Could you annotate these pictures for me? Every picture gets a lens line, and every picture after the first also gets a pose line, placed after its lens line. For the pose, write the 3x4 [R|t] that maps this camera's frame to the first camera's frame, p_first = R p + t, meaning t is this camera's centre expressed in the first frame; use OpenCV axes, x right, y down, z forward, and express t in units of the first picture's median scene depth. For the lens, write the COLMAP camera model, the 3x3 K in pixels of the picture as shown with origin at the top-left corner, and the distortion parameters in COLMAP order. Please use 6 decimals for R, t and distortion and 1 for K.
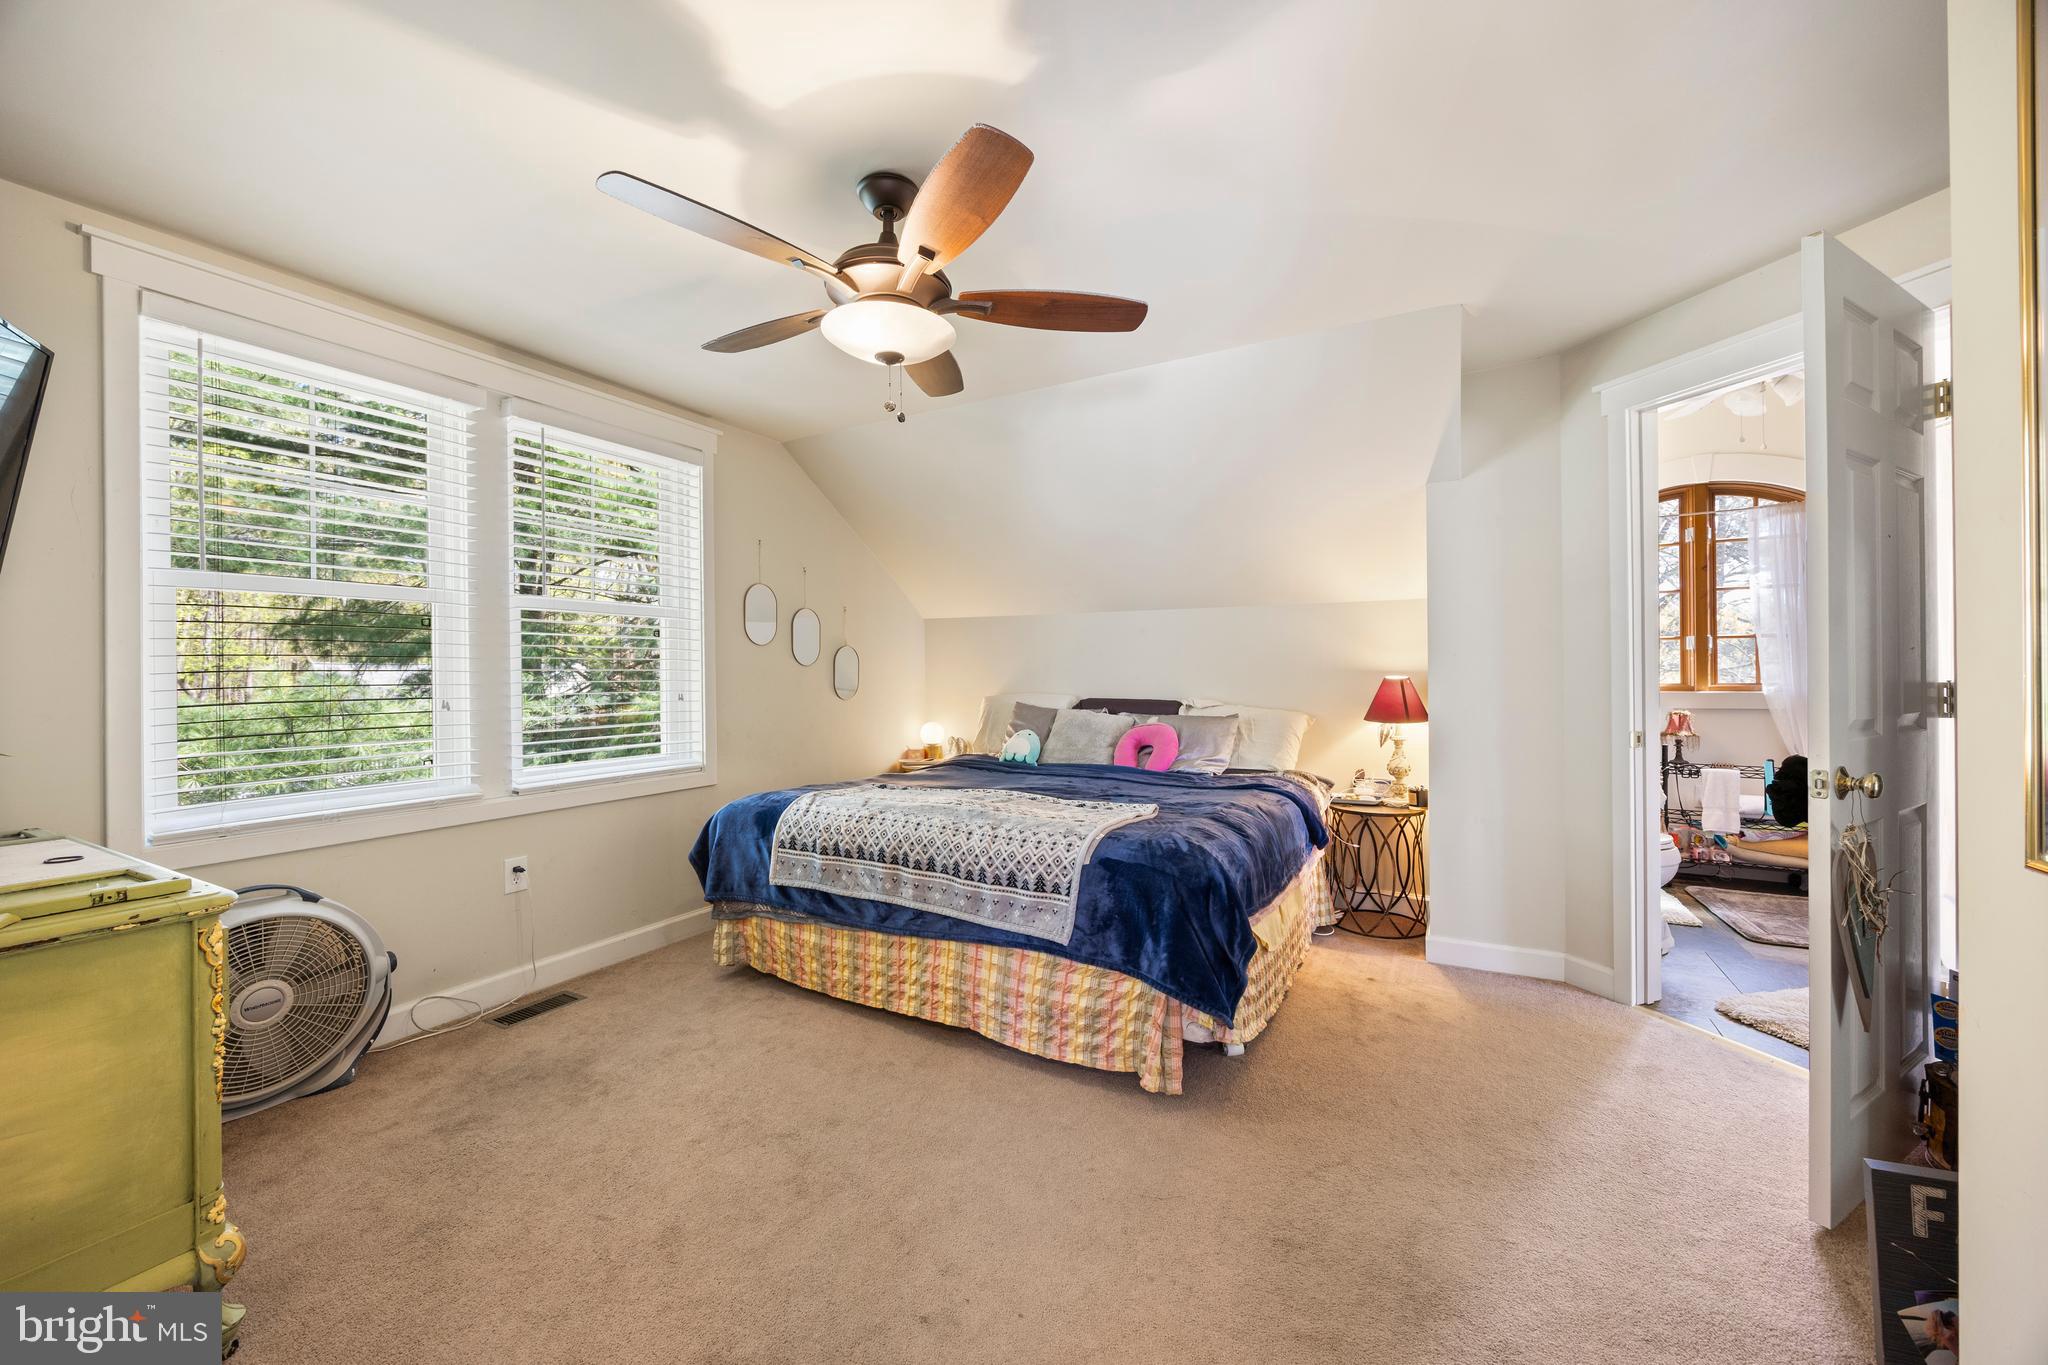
lens RADIAL K [[784.3, 0, 1021.3], [0, 784.3, 672.1], [0, 0, 1]] dist [-0.002273, 0.000386]
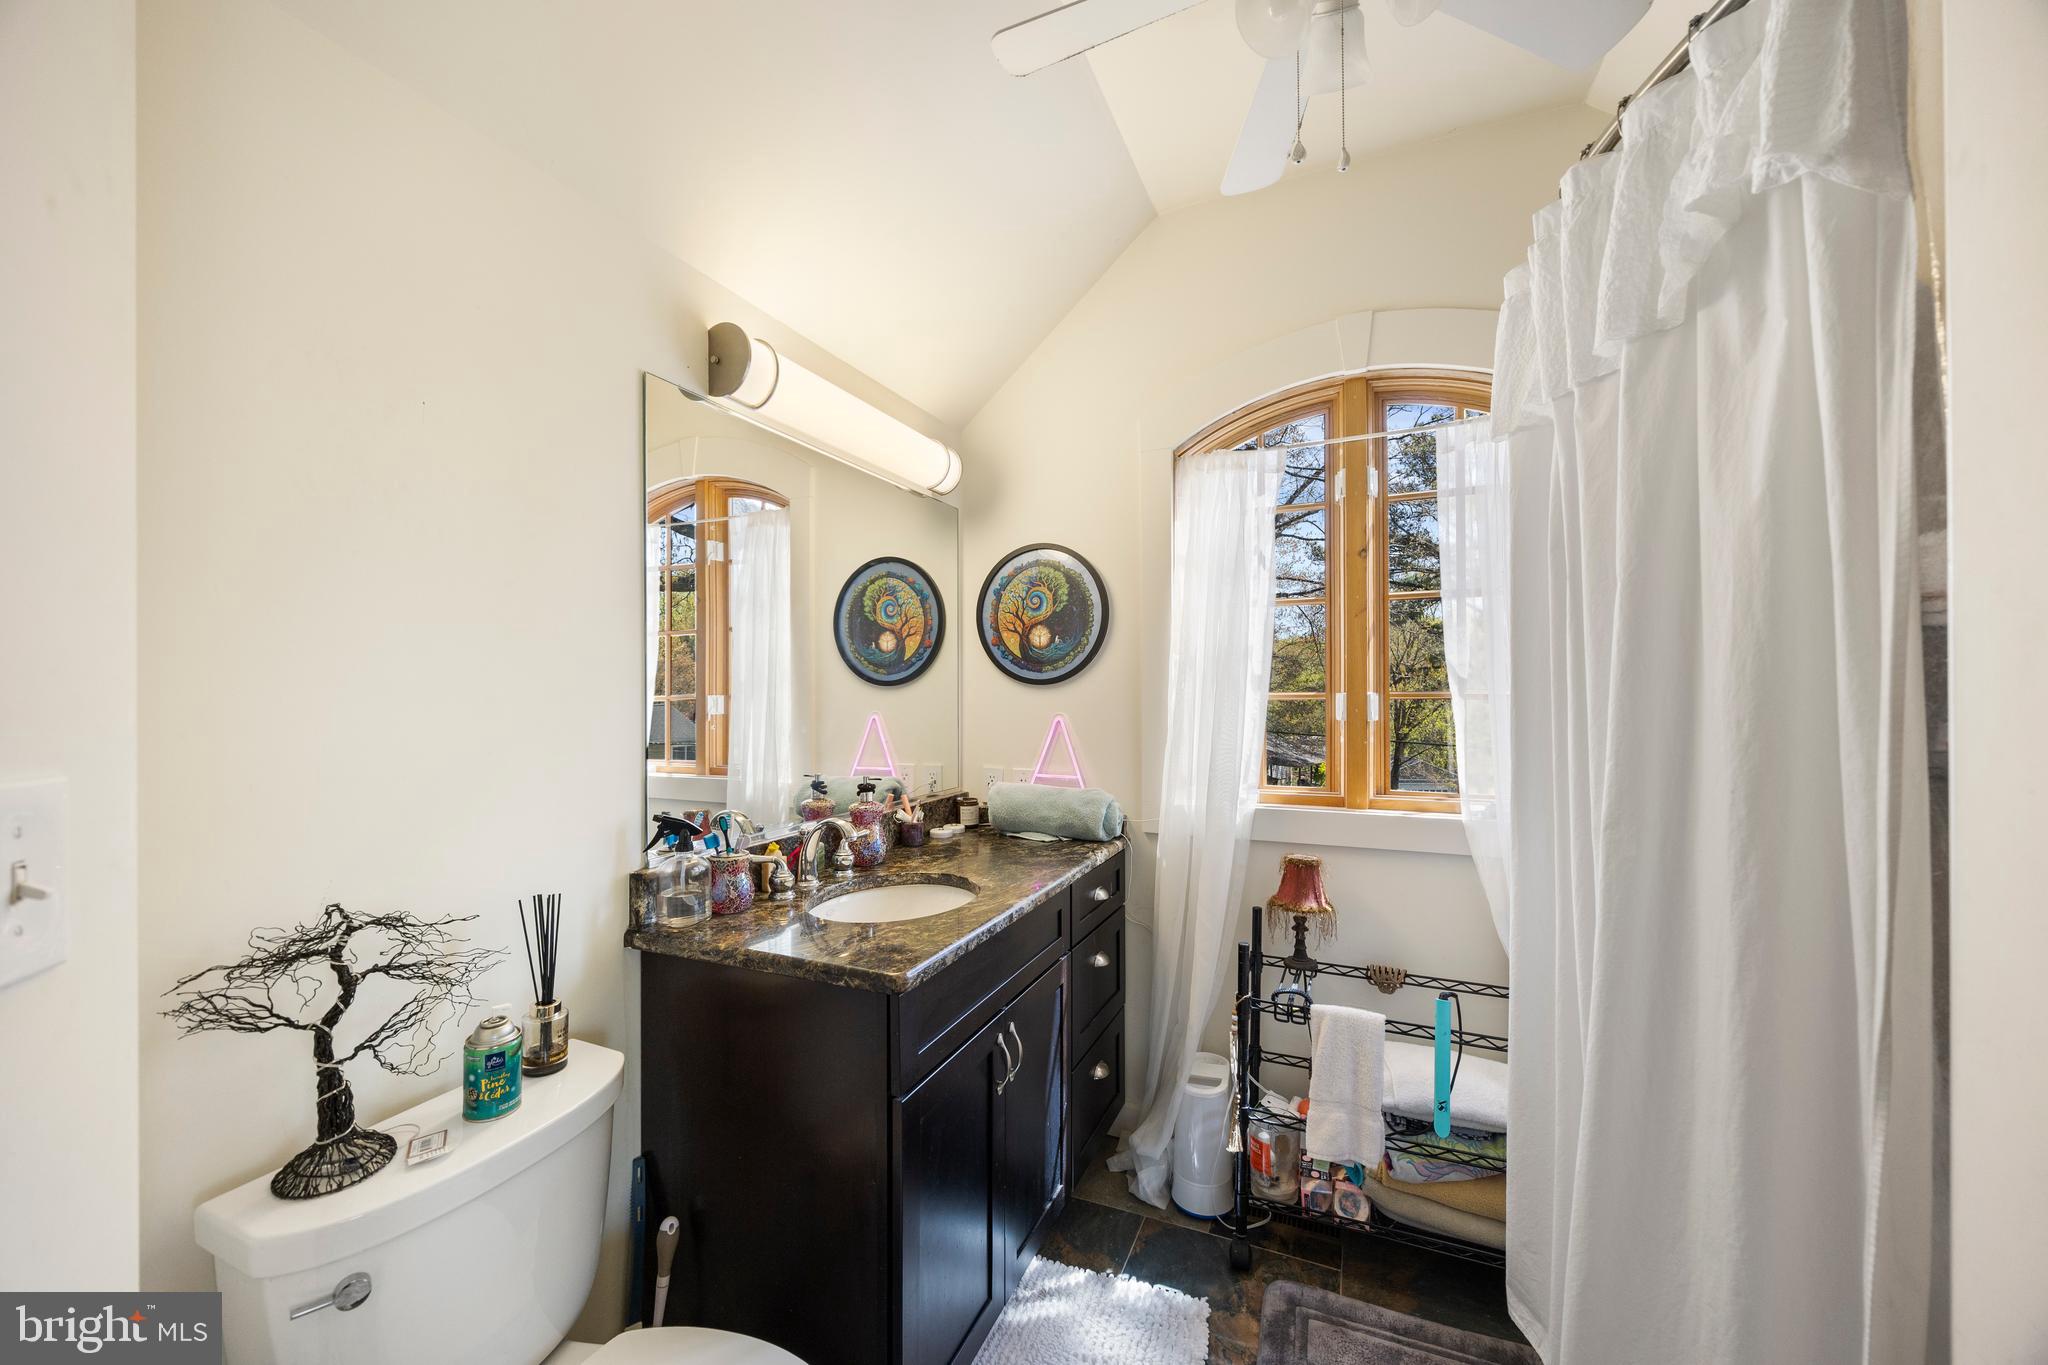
lens RADIAL K [[784.3, 0, 1027.3], [0, 784.3, 687.3], [0, 0, 1]] dist [-0.002273, 0.000386]
pose [[0.995777, 0.004974, 0.091665, 0.656437], [-0.005054, 0.999987, 0.000641, -0.052168], [-0.091661, -0.001101, 0.995790, 0.568292]]
